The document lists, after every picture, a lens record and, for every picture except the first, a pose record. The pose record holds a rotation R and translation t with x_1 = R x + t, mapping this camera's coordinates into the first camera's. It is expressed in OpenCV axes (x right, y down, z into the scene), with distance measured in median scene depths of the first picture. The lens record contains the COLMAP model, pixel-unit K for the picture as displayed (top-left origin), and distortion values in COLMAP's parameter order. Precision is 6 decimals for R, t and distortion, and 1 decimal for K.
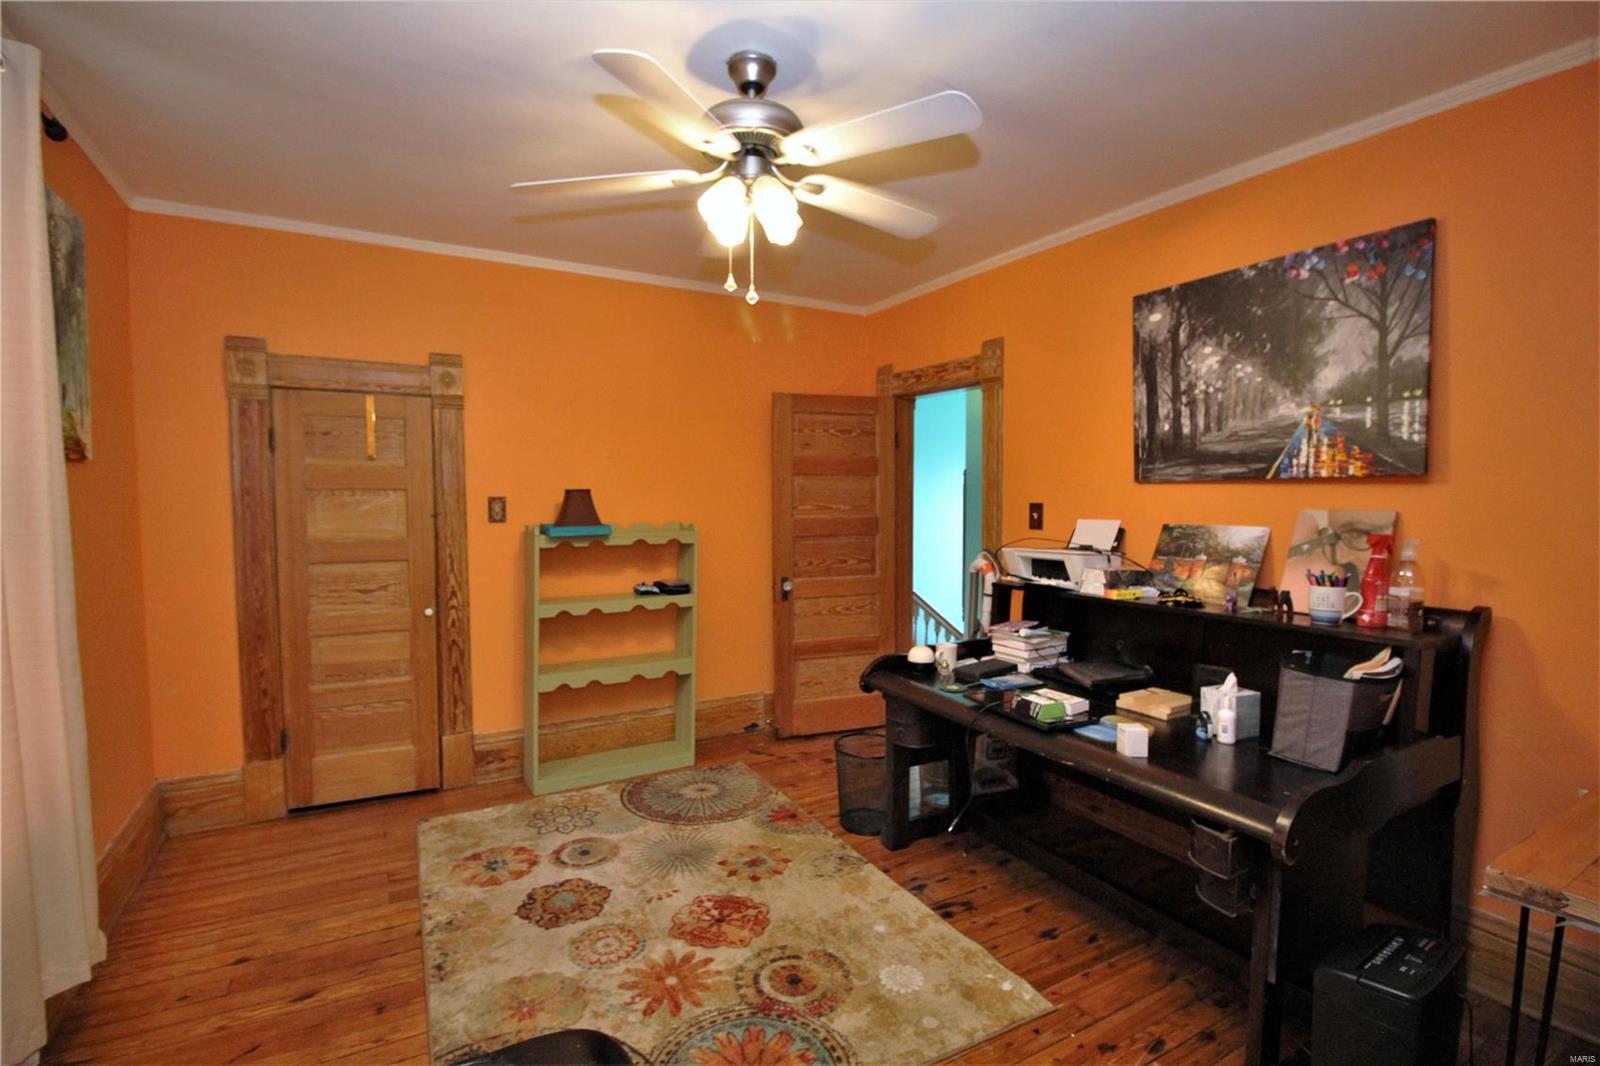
lens RADIAL K [[742.8, 0, 800.0], [0, 742.8, 533.0], [0, 0, 1]] dist [-0.005688, -0.009793]
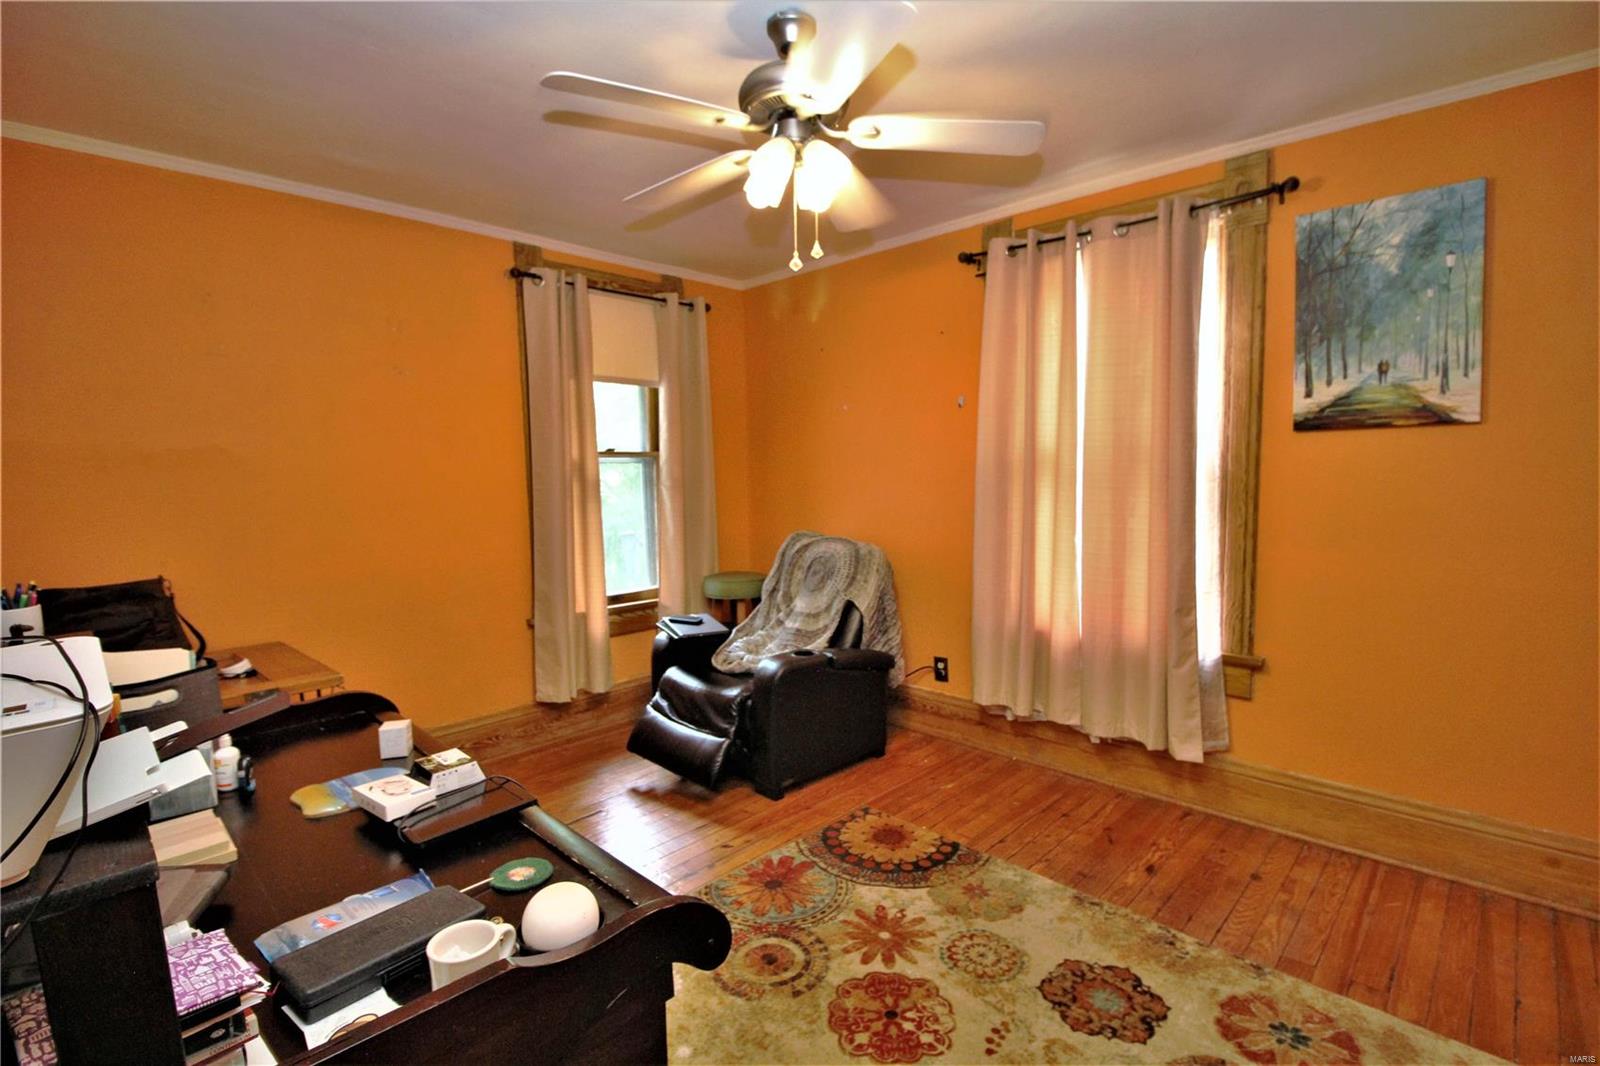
lens RADIAL K [[742.8, 0, 800.0], [0, 742.8, 533.0], [0, 0, 1]] dist [-0.005688, -0.009793]
pose [[-0.961786, 0.036353, -0.271377, 0.168016], [0.001140, 0.991670, 0.128802, -0.071930], [0.273799, 0.123571, -0.953816, 1.581116]]
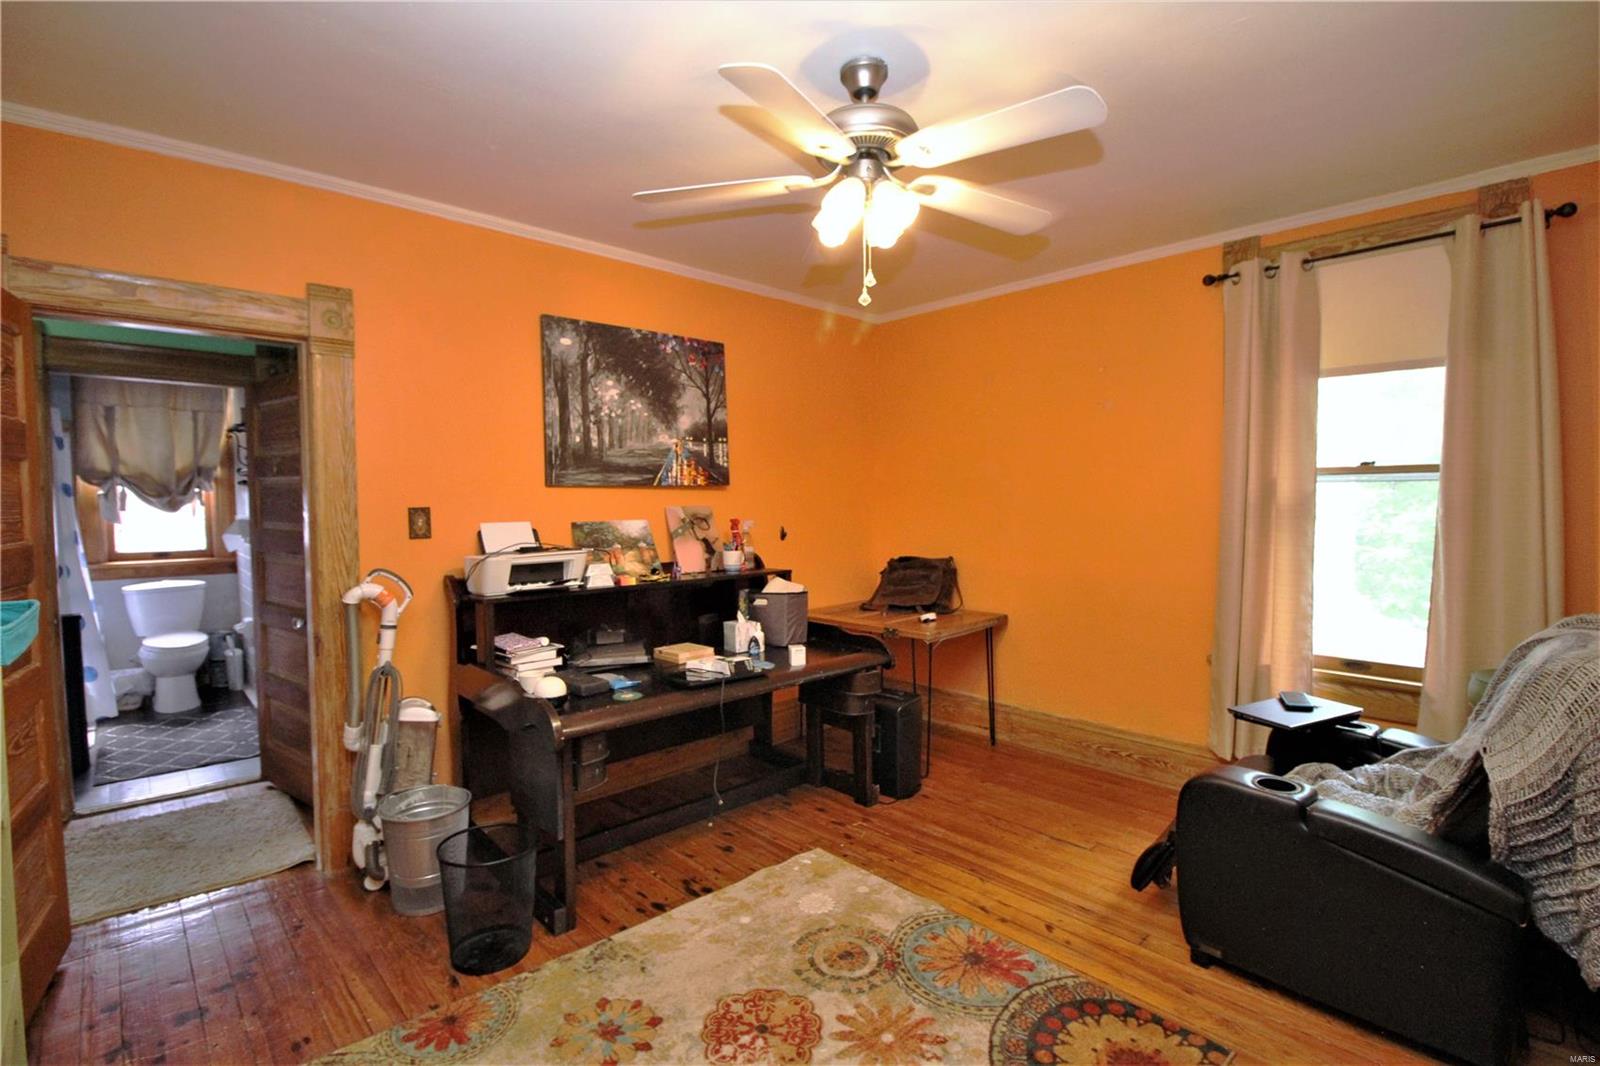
lens RADIAL K [[742.8, 0, 800.0], [0, 742.8, 533.0], [0, 0, 1]] dist [-0.005688, -0.009793]
pose [[-0.227141, -0.044847, 0.972829, -0.830842], [0.054735, 0.996772, 0.058731, -0.050920], [-0.972322, 0.066588, -0.223954, 1.058316]]
